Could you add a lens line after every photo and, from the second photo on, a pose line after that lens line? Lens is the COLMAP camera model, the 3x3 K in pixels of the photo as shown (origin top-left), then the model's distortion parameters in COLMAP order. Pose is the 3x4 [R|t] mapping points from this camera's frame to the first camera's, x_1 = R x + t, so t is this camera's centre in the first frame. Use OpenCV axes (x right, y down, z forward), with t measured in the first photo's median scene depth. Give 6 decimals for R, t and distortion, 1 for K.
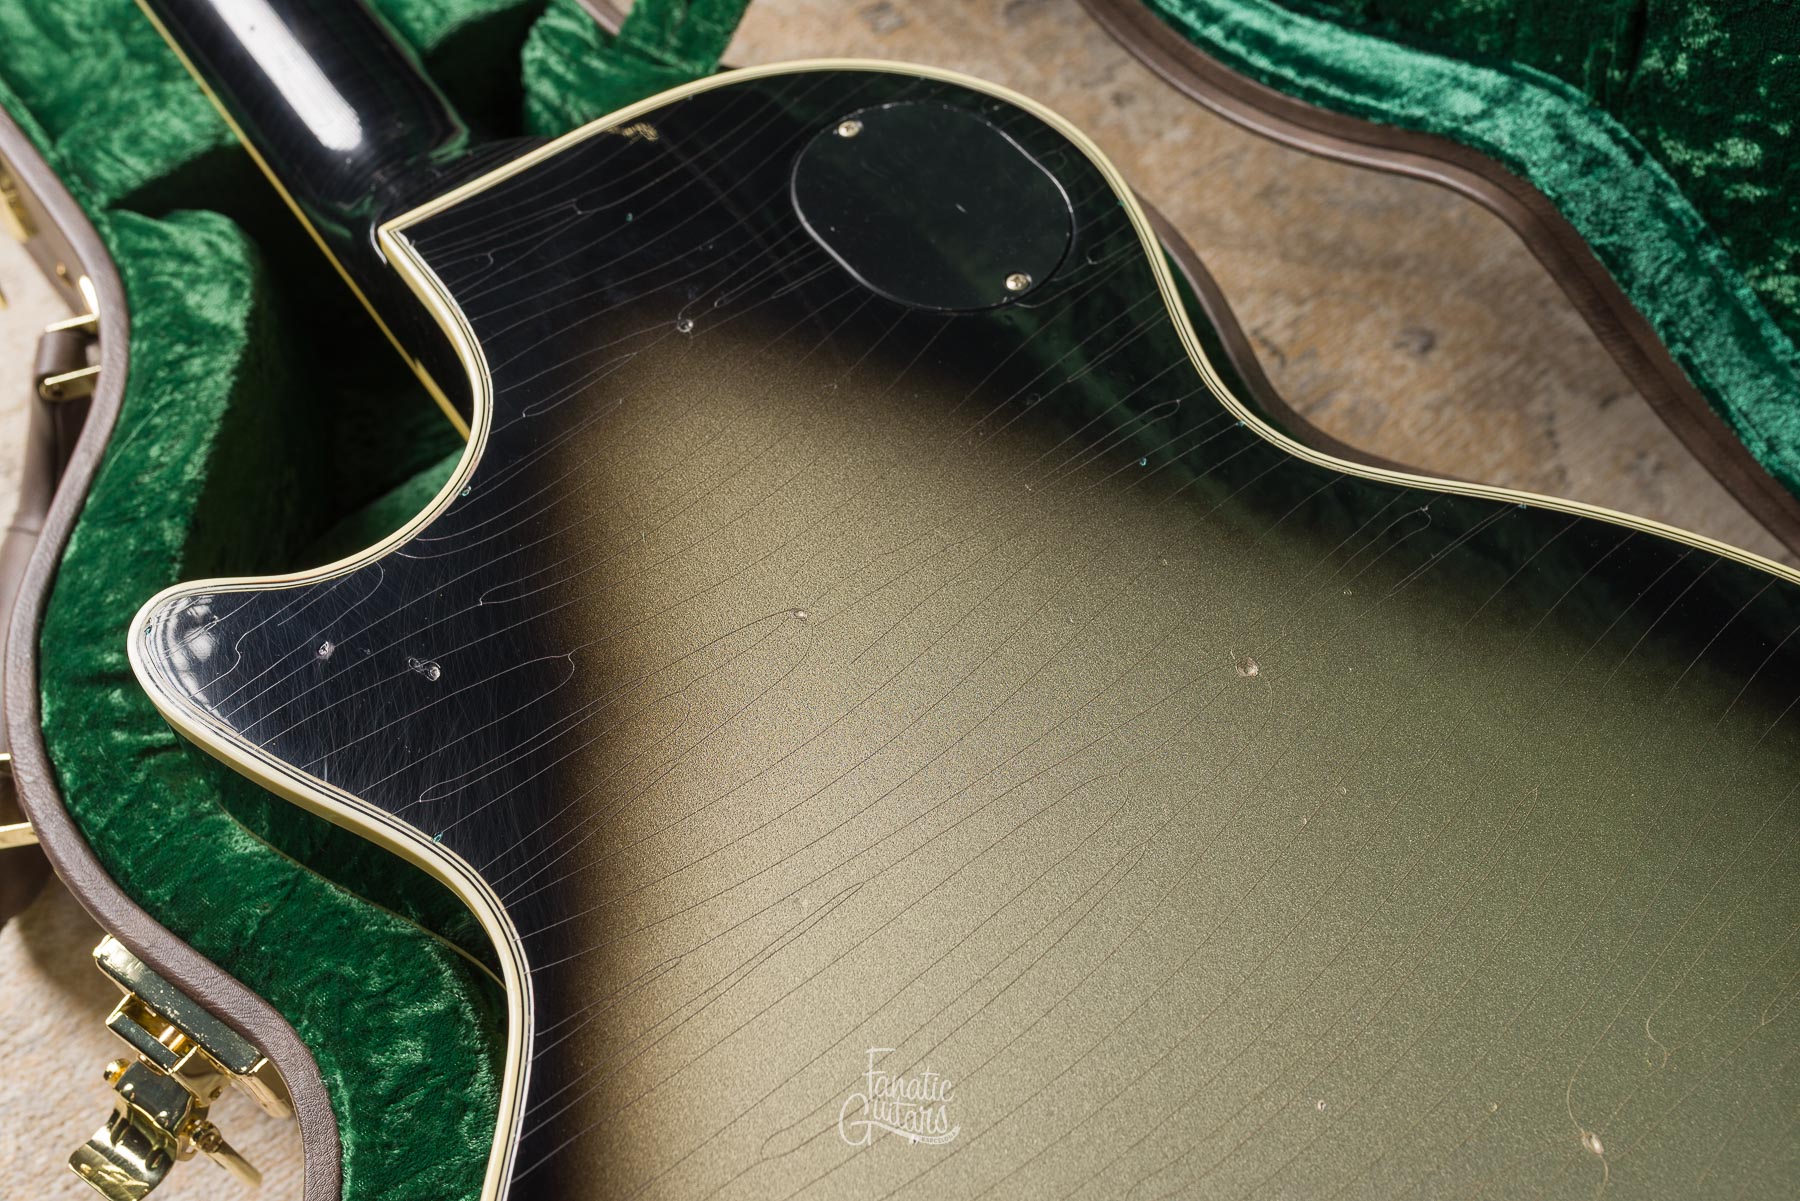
lens RADIAL K [[1788.0, 0, 889.0], [0, 1788.0, 608.0], [0, 0, 1]] dist [0.007767, 0.000000]
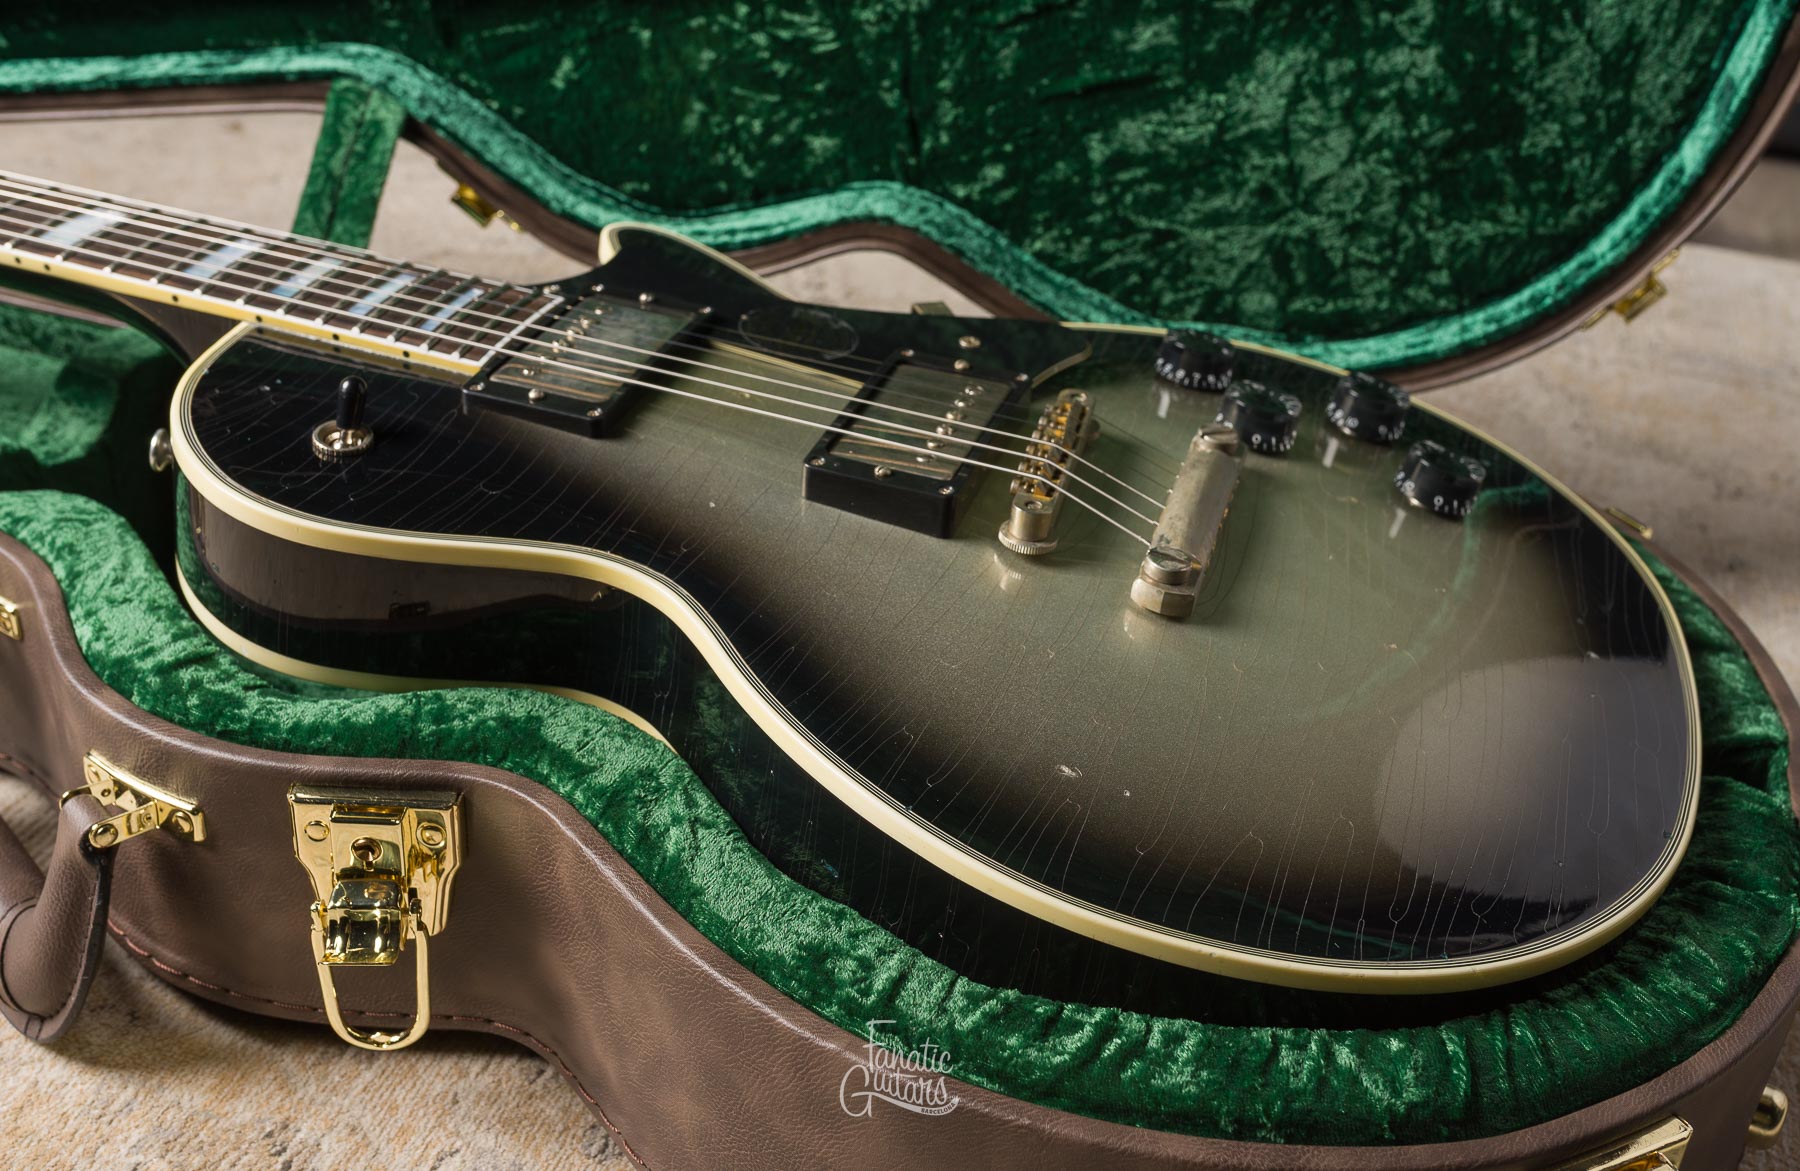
lens RADIAL K [[1984.6, 0, 891.3], [0, 1984.6, 574.4], [0, 0, 1]] dist [0.010362, 0.000000]
pose [[0.818951, -0.258215, 0.512488, -0.680496], [0.470369, 0.813629, -0.341703, 0.657382], [-0.328742, 0.520897, 0.787779, -0.294394]]
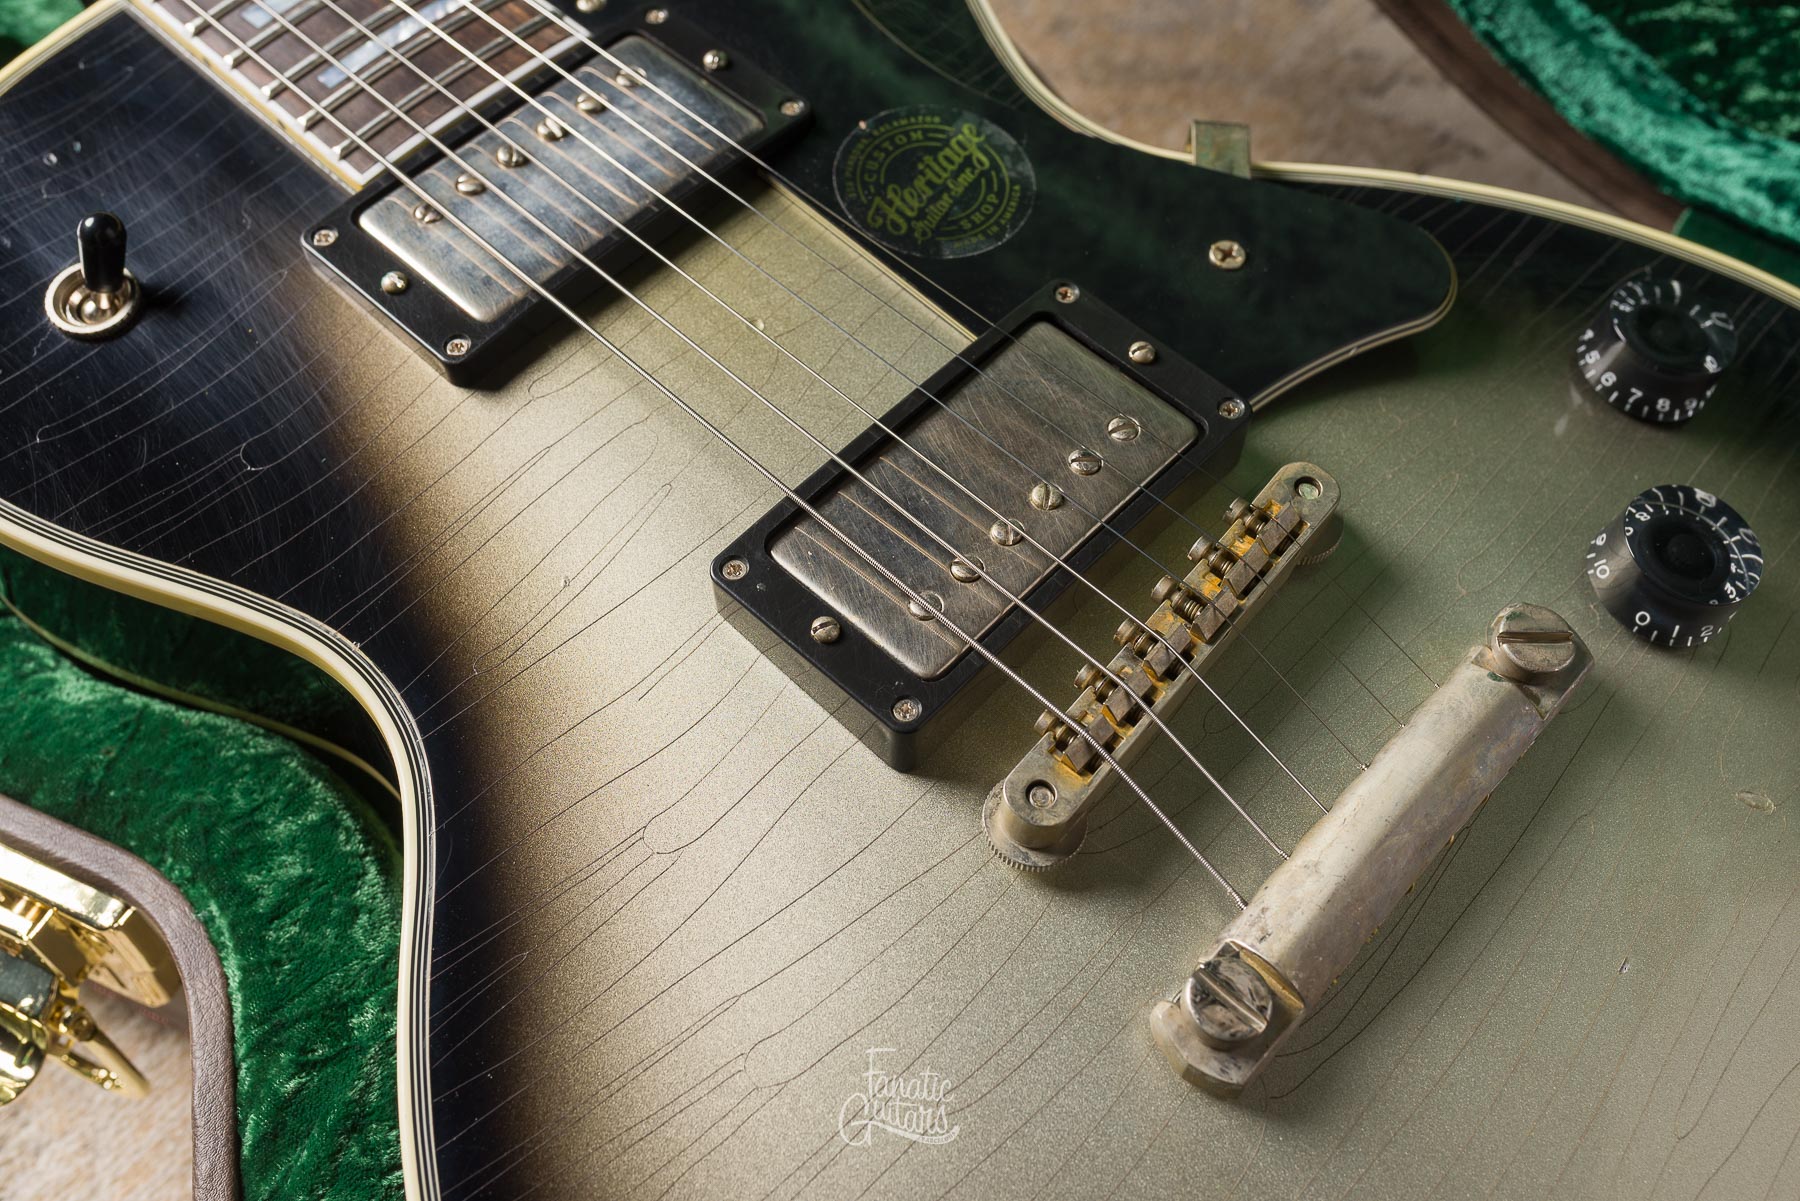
lens RADIAL K [[1788.0, 0, 886.1], [0, 1788.0, 611.5], [0, 0, 1]] dist [0.007767, 0.000000]
pose [[0.985780, -0.147276, 0.080921, -0.016439], [0.150992, 0.987648, -0.041859, 0.168752], [-0.073756, 0.053483, 0.995841, 0.044311]]
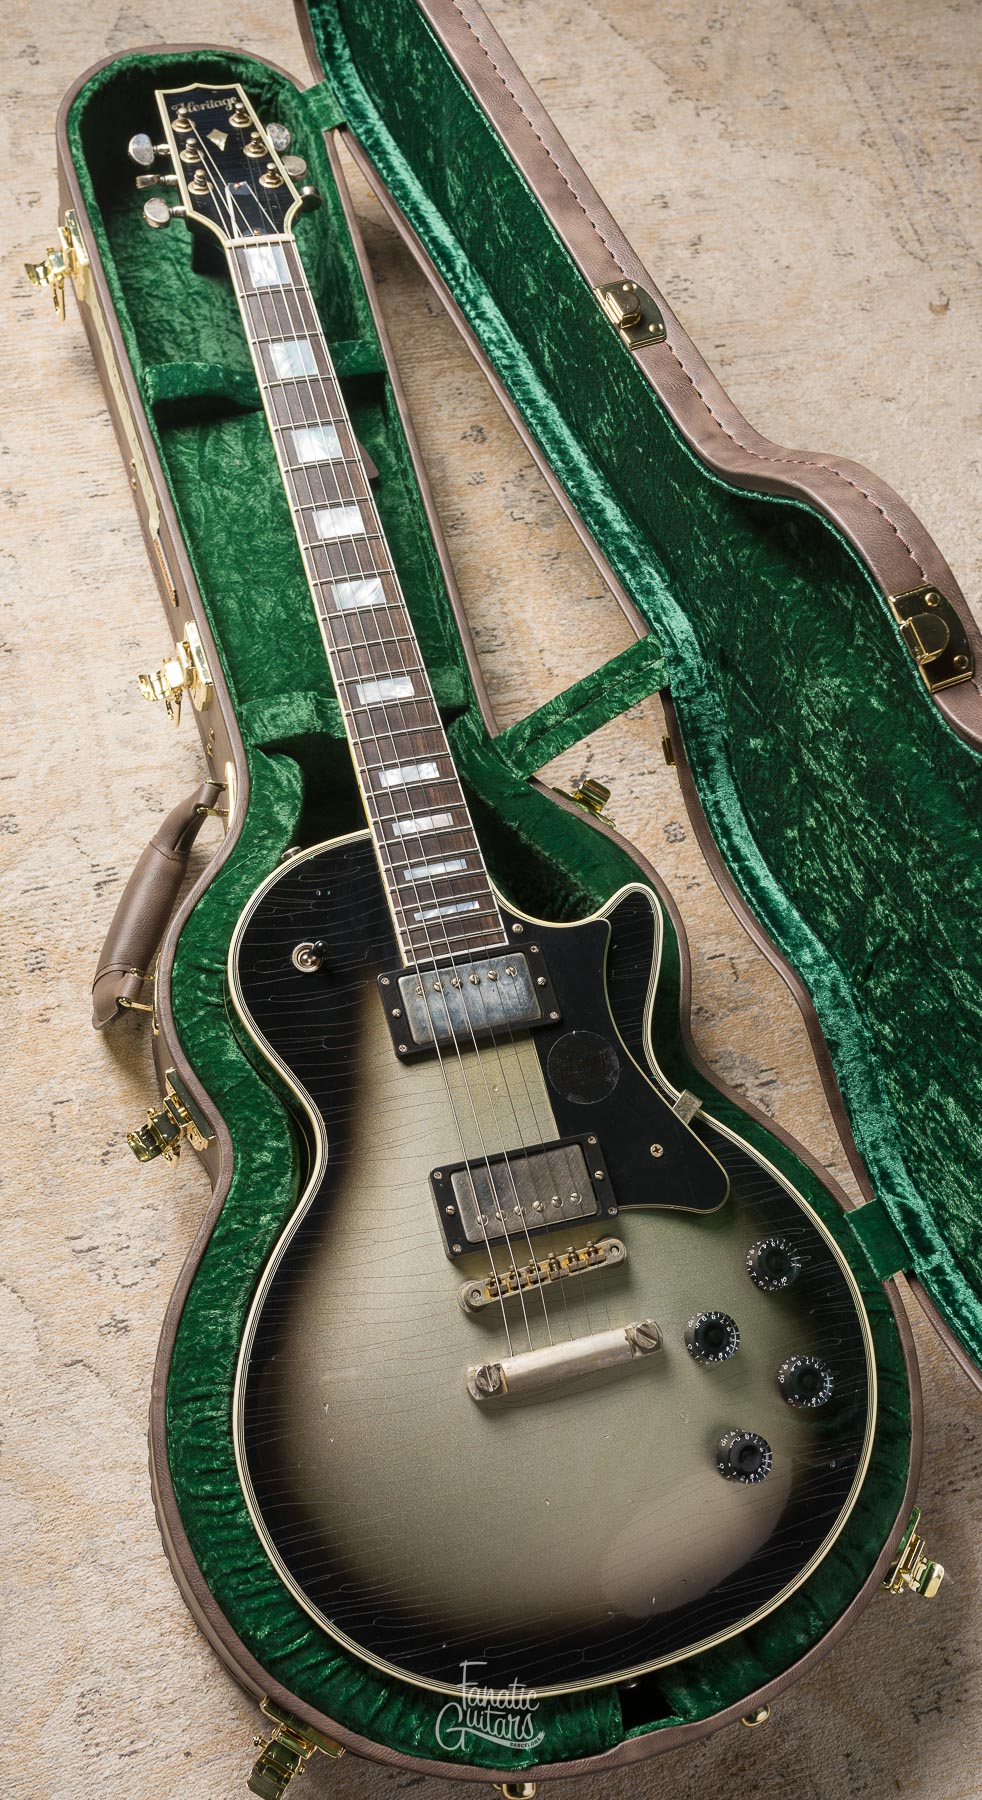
lens RADIAL K [[1799.9, 0, 455.0], [0, 1799.9, 879.2], [0, 0, 1]] dist [0.006060, 0.000000]
pose [[0.918897, 0.393098, -0.033188, -0.065244], [-0.388197, 0.915992, 0.101300, -0.441305], [0.070221, -0.080200, 0.994302, -1.396080]]
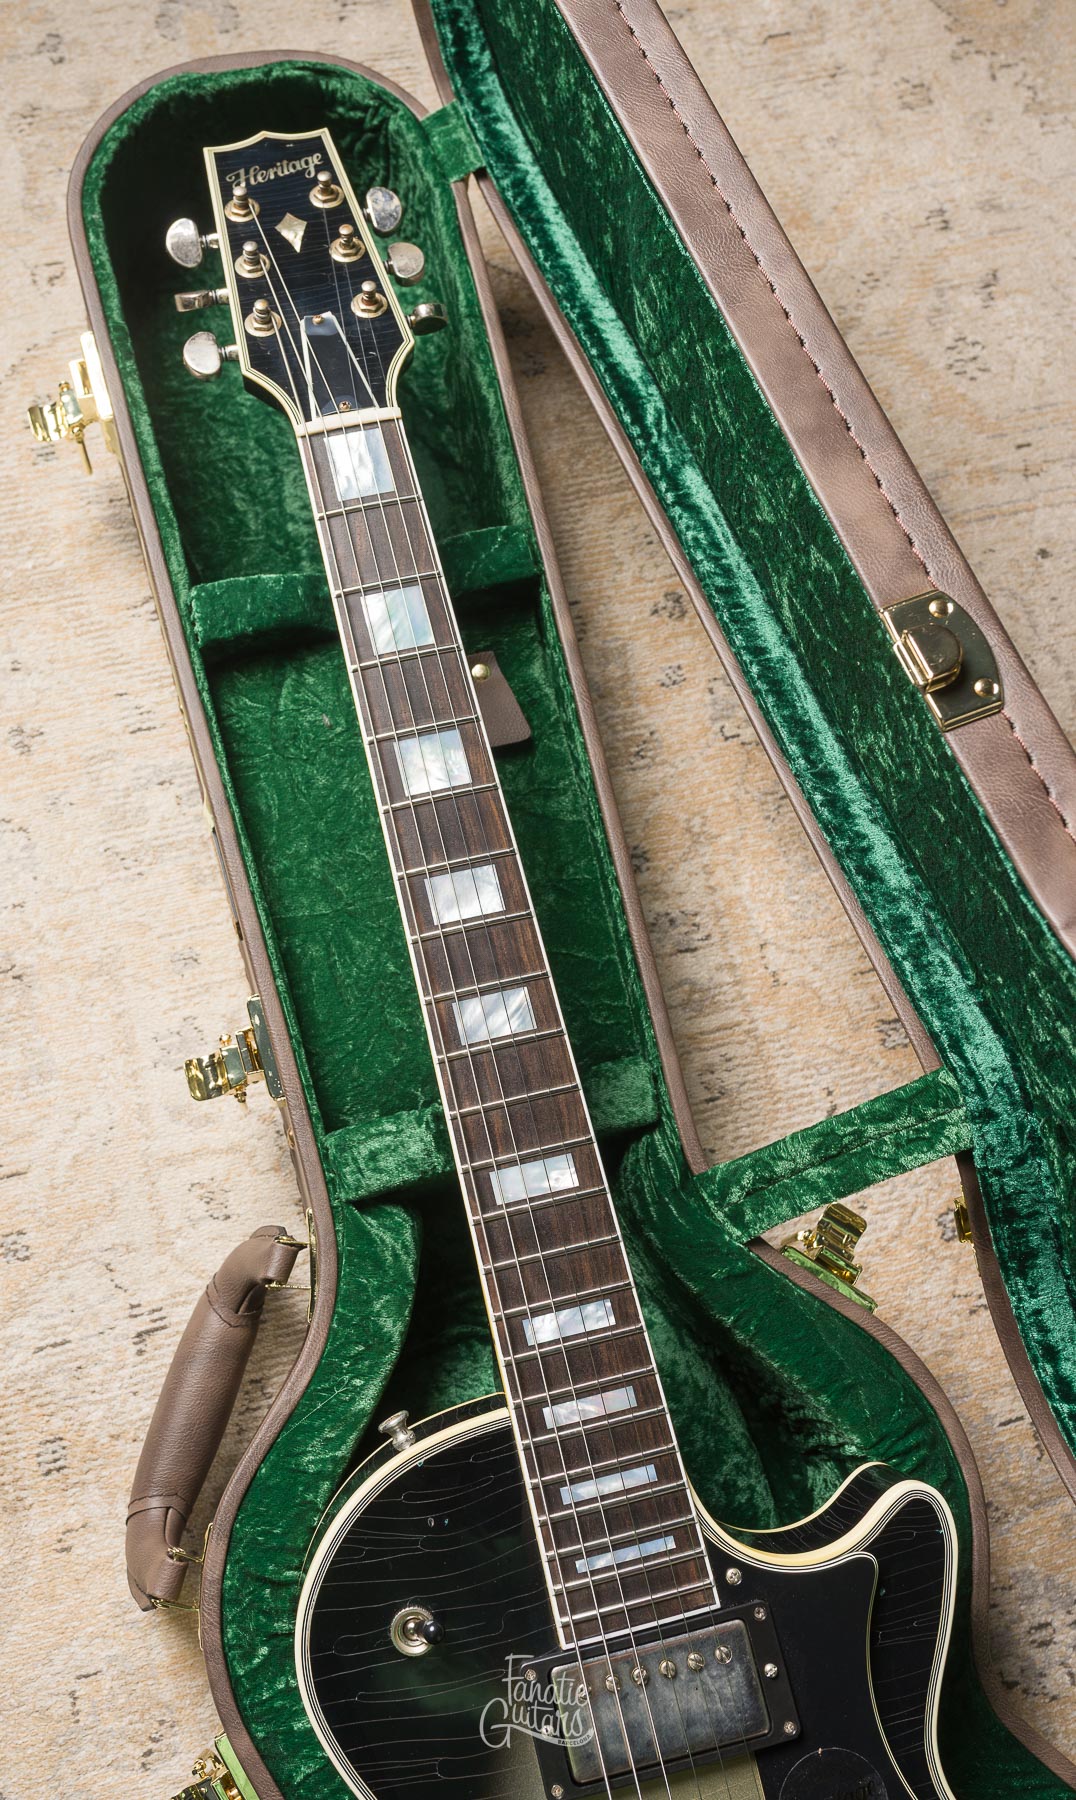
lens RADIAL K [[1779.9, 0, 458.6], [0, 1779.9, 875.6], [0, 0, 1]] dist [0.006544, 0.000000]
pose [[0.913484, 0.400118, -0.073835, -0.379792], [-0.370723, 0.893280, 0.254196, -1.000720], [0.167663, -0.204832, 0.964330, -0.458535]]
